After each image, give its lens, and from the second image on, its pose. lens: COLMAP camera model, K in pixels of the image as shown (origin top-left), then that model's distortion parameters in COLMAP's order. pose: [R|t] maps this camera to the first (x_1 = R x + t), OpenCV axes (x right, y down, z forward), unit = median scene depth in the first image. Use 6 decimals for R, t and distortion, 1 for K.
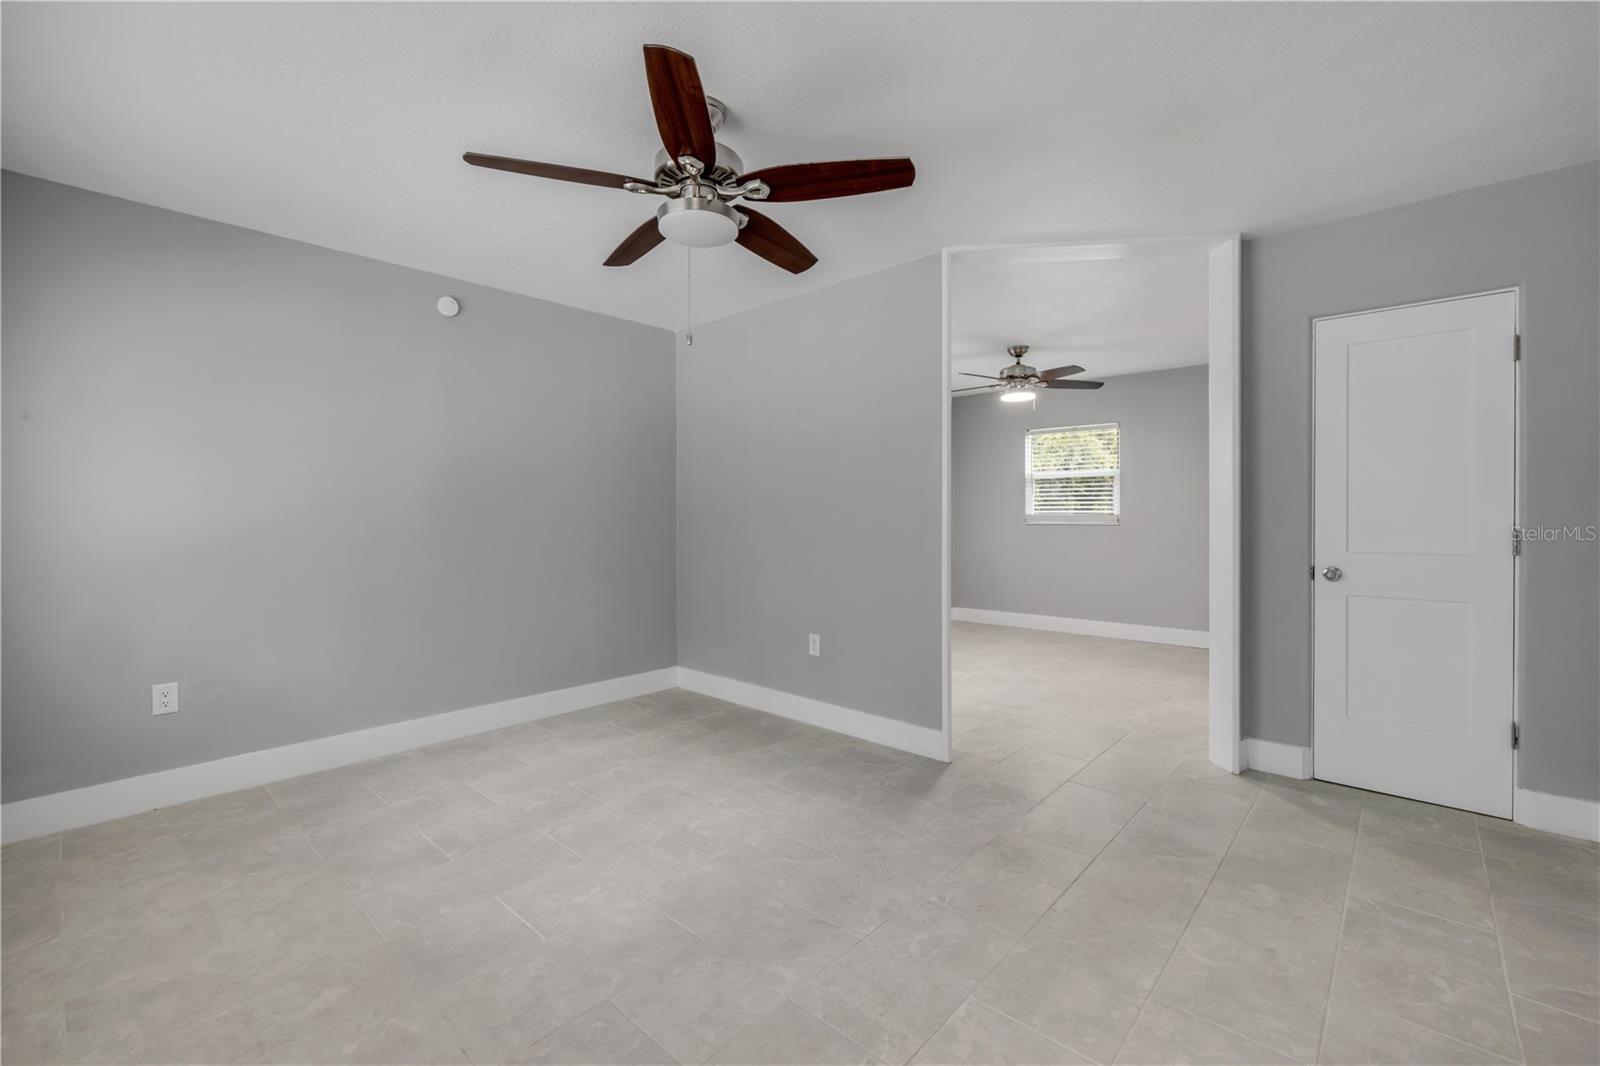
lens RADIAL K [[683.0, 0, 799.9], [0, 683.0, 511.7], [0, 0, 1]] dist [-0.001458, 0.000013]
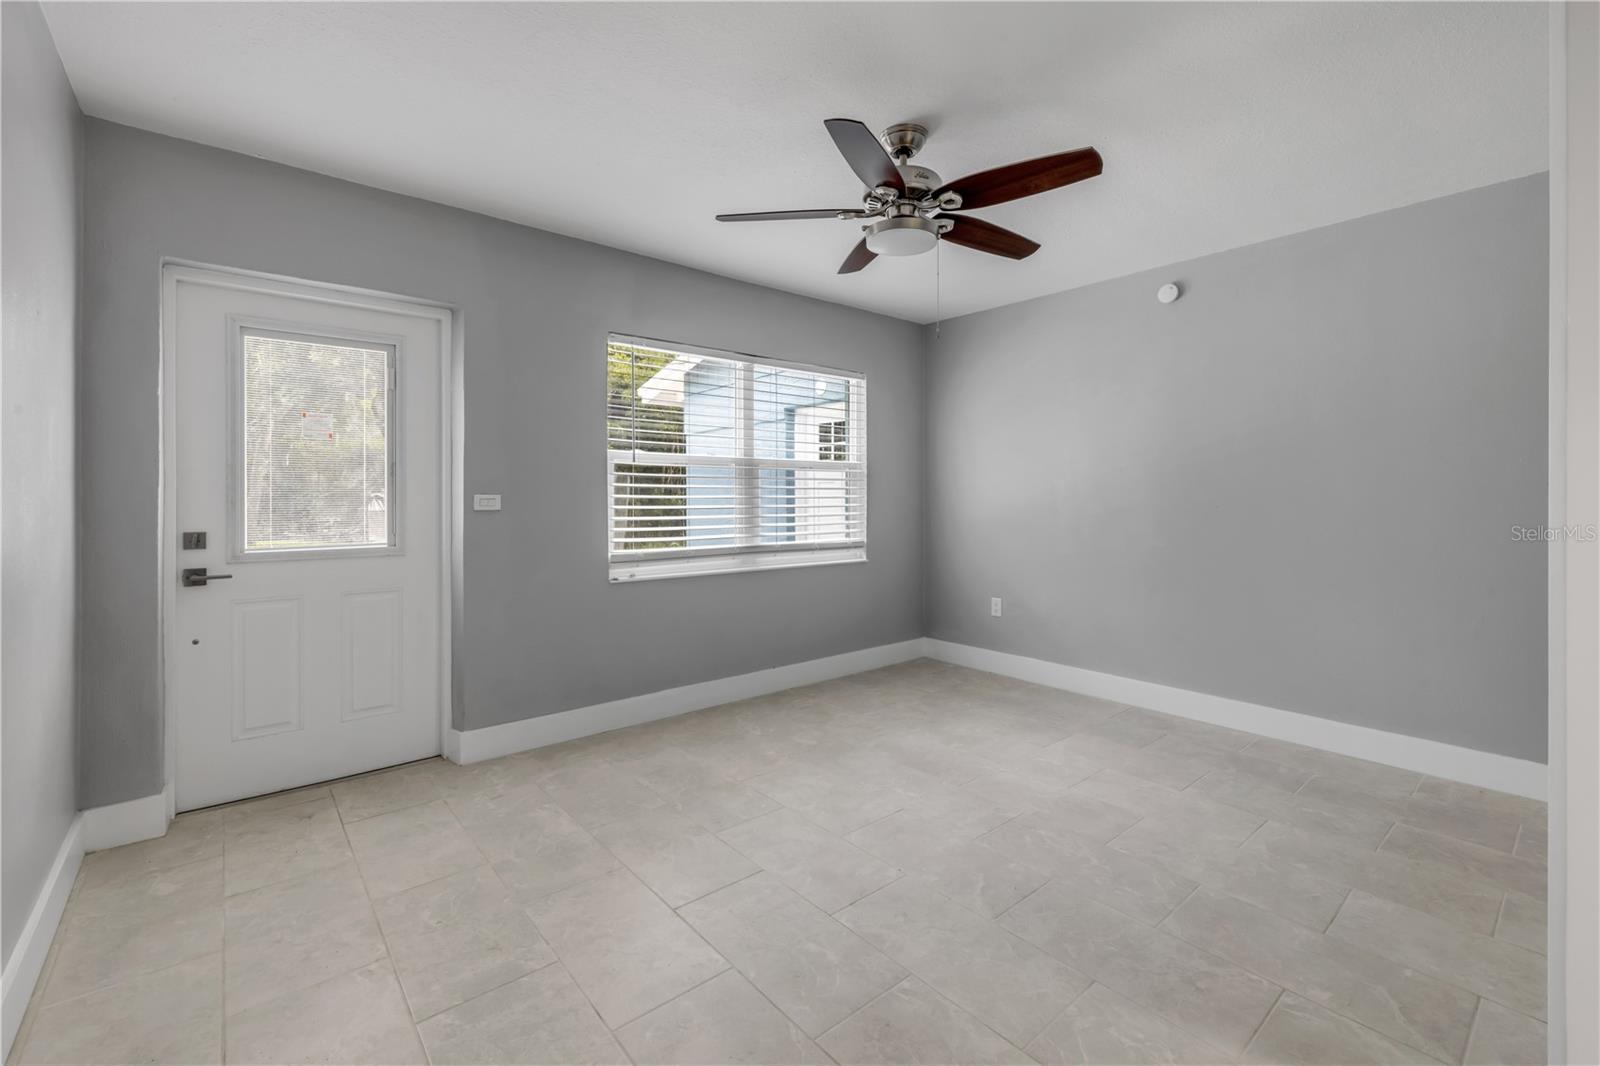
lens RADIAL K [[683.0, 0, 799.9], [0, 683.0, 511.7], [0, 0, 1]] dist [-0.001458, 0.000013]
pose [[-0.134038, 0.031073, -0.990489, 0.910901], [0.003216, 0.999517, 0.030921, -0.009191], [0.990971, 0.000959, -0.134073, 0.908760]]
